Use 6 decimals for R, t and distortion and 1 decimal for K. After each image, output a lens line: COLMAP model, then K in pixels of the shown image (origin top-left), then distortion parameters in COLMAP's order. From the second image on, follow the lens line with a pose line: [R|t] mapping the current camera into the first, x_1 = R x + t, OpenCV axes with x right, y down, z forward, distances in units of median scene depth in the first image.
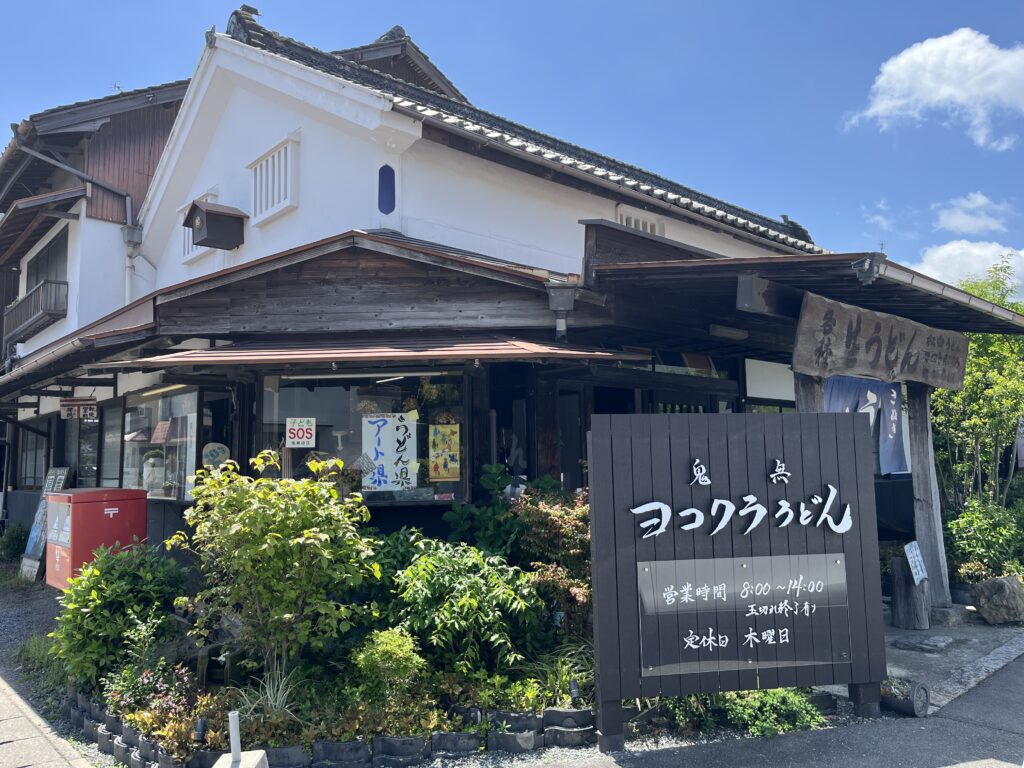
lens RADIAL K [[779.0, 0, 512.0], [0, 779.0, 384.0], [0, 0, 1]] dist [0.025303, -0.002639]
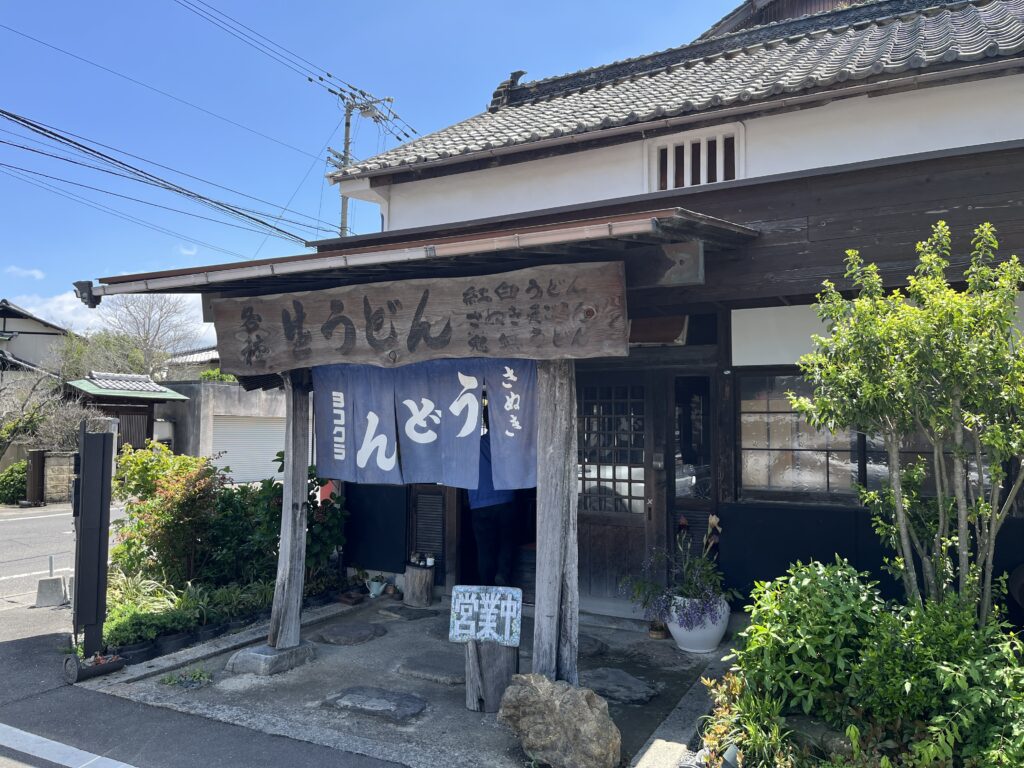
lens RADIAL K [[763.5, 0, 512.2], [0, 763.5, 335.4], [0, 0, 1]] dist [0.059719, -0.000299]
pose [[0.343503, -0.084552, -0.935338, 1.876150], [0.078260, 0.995052, -0.061209, 0.035020], [0.935885, -0.052174, 0.348420, 1.269682]]
